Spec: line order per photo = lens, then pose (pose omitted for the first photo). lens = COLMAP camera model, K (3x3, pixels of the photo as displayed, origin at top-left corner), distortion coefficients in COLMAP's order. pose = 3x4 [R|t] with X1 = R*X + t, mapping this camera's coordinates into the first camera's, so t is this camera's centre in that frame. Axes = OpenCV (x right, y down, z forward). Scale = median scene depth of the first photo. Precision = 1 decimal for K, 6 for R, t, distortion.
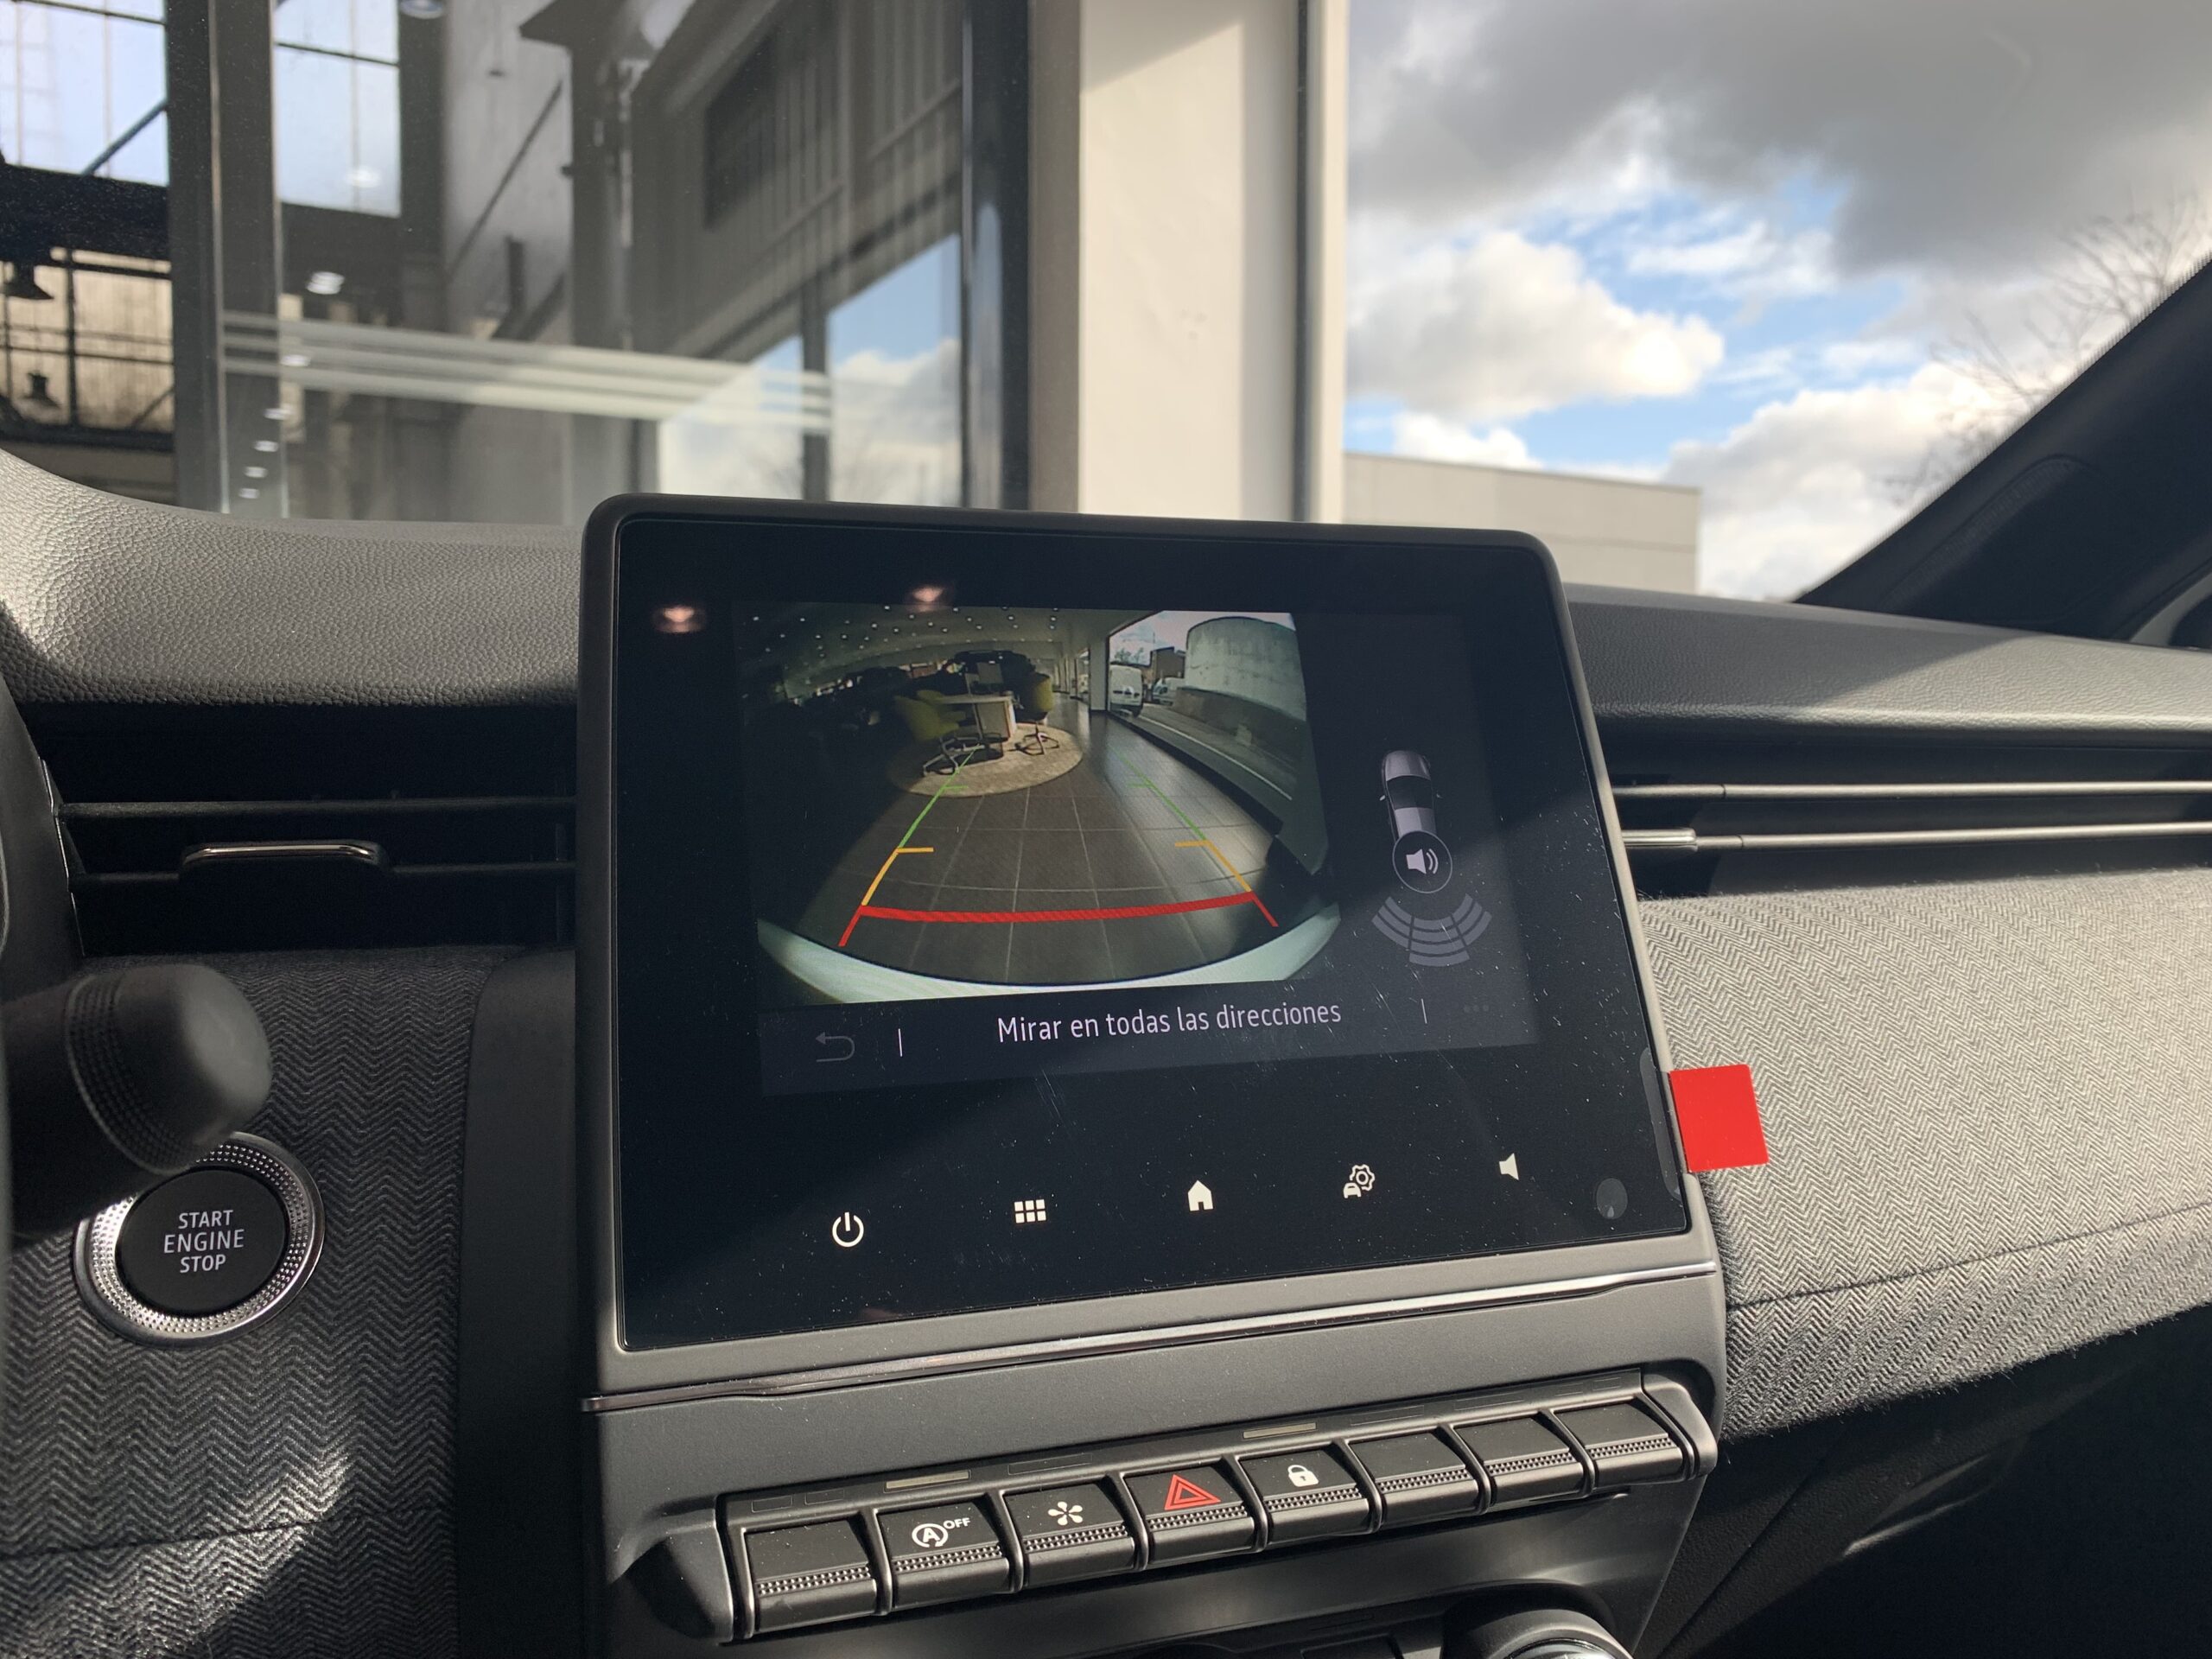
lens RADIAL K [[1737.3, 0, 1095.9], [0, 1737.3, 824.2], [0, 0, 1]] dist [0.026690, -0.016542]
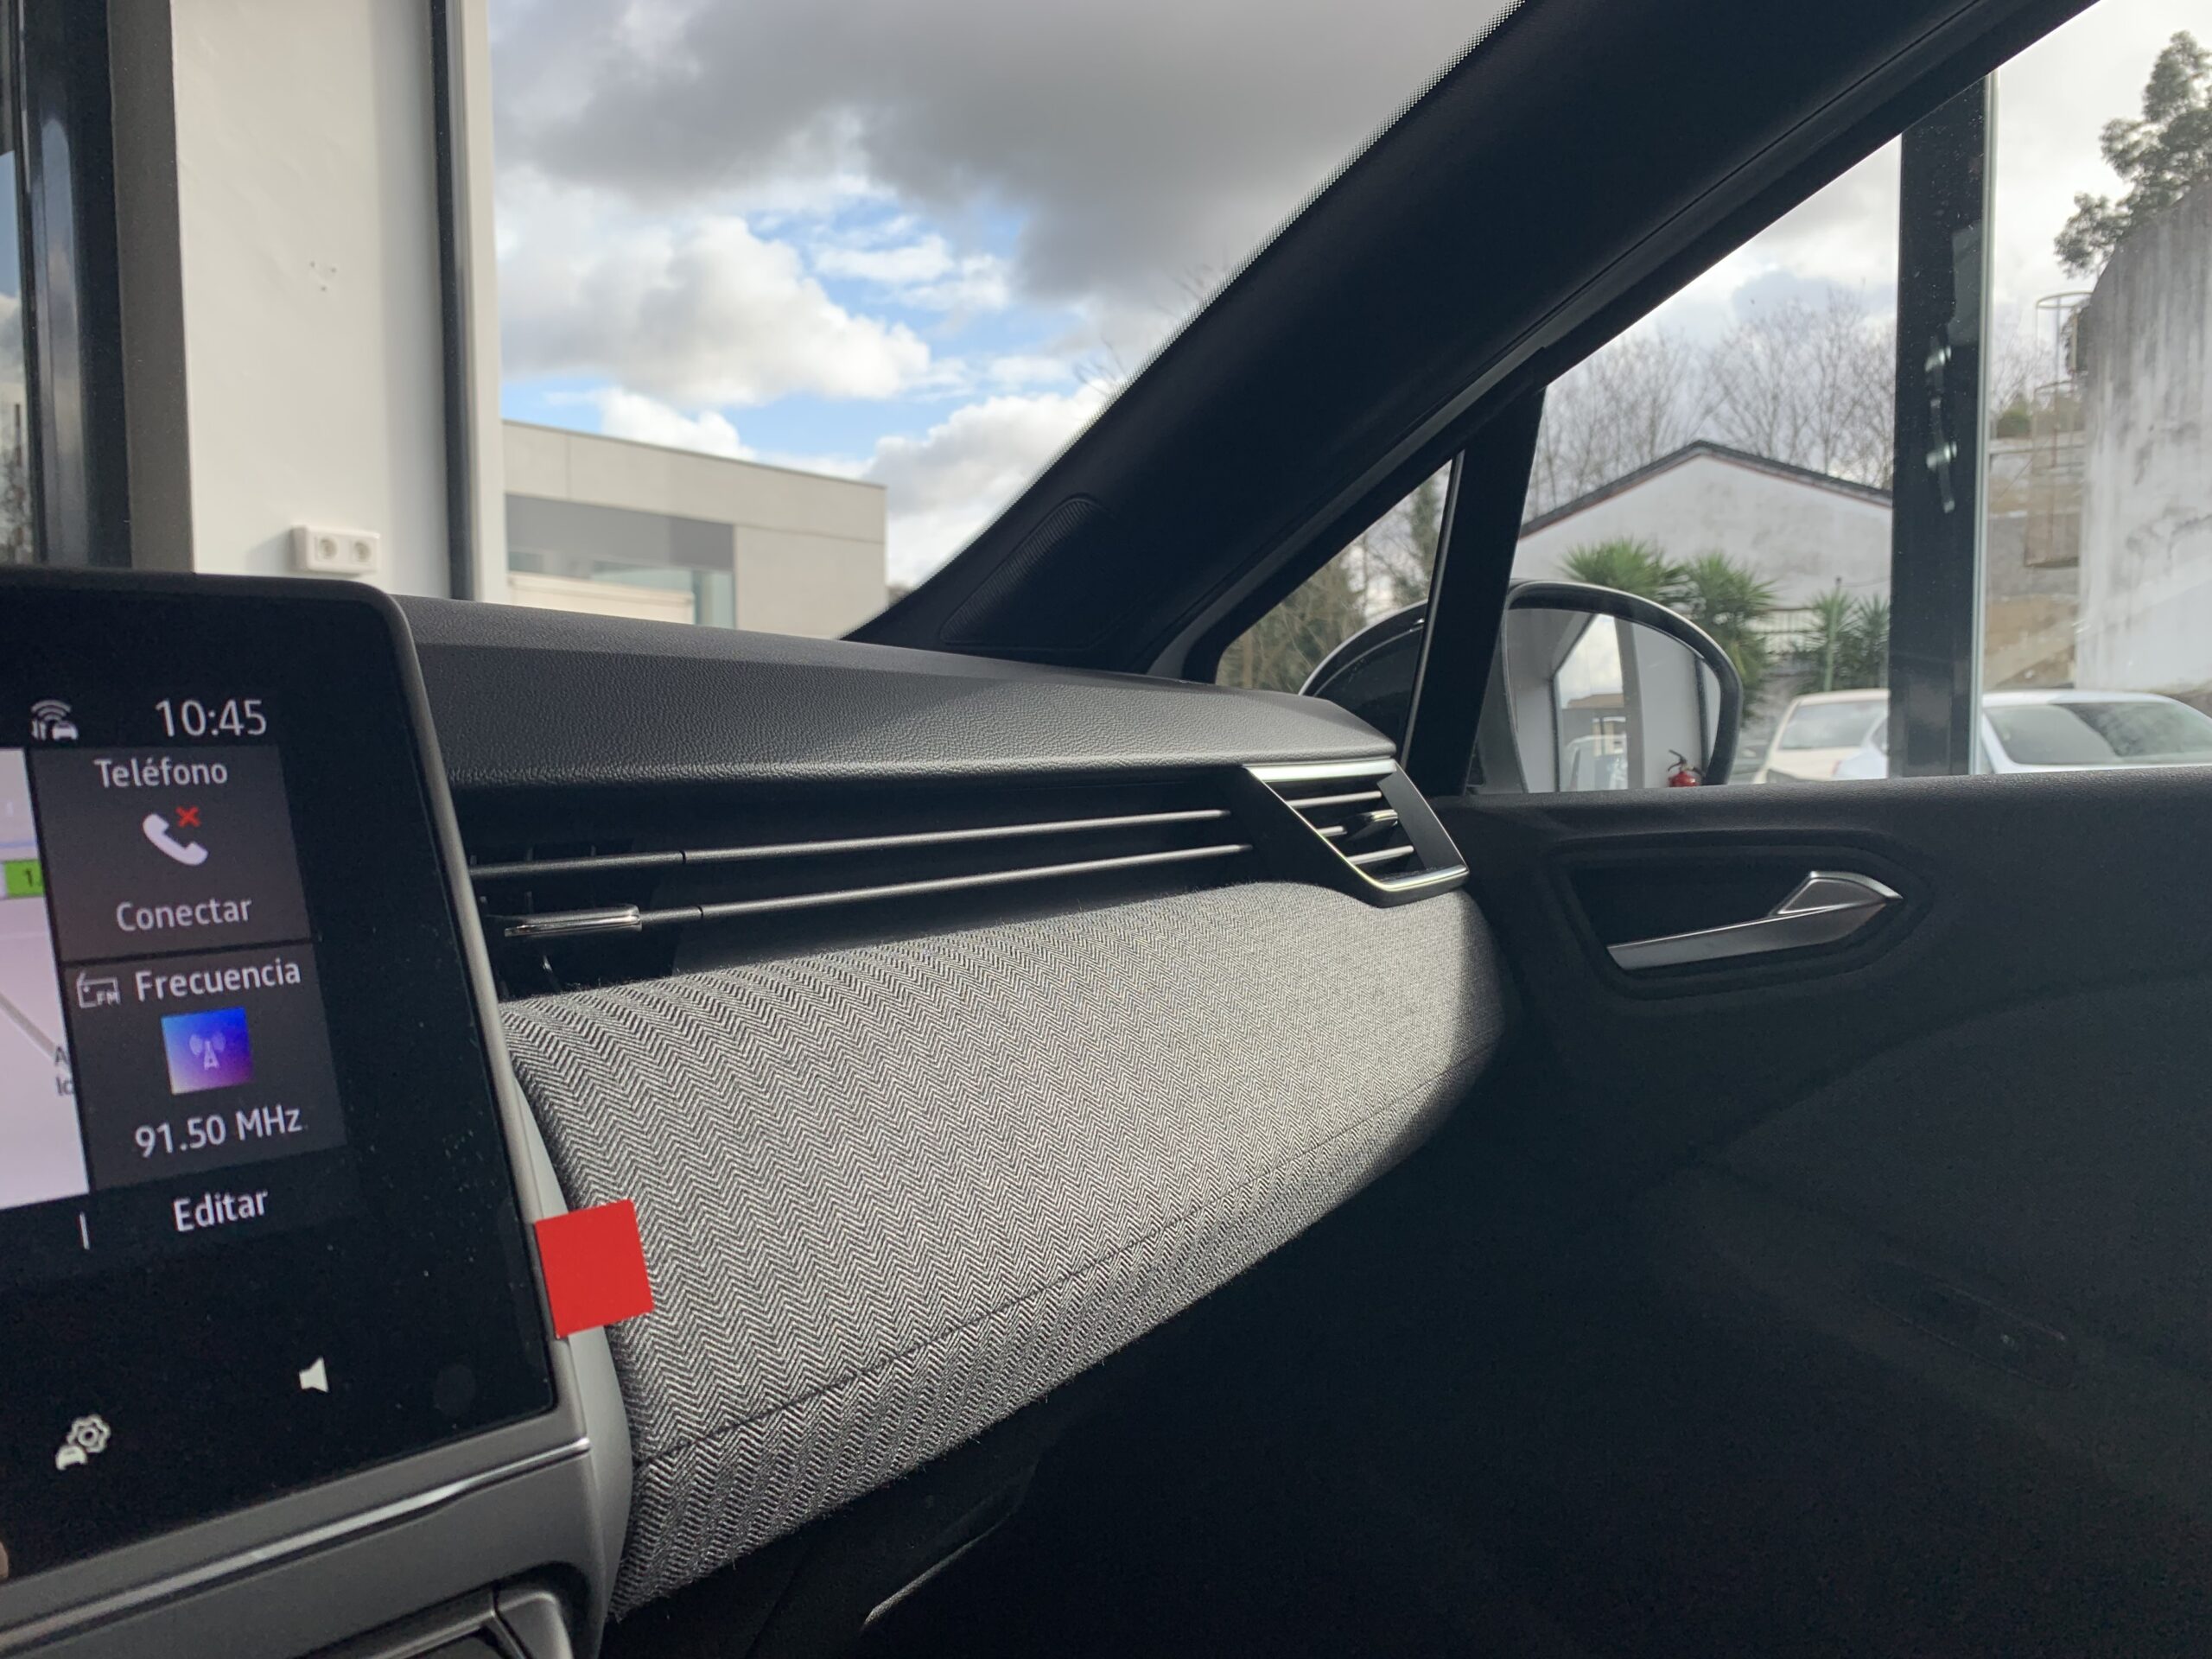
lens RADIAL K [[1737.3, 0, 1095.9], [0, 1737.3, 824.2], [0, 0, 1]] dist [0.026690, -0.016542]
pose [[0.901414, -0.040915, 0.431020, 0.231817], [0.037891, 0.999160, 0.015602, -0.060772], [-0.431296, 0.002268, 0.902208, 0.113437]]
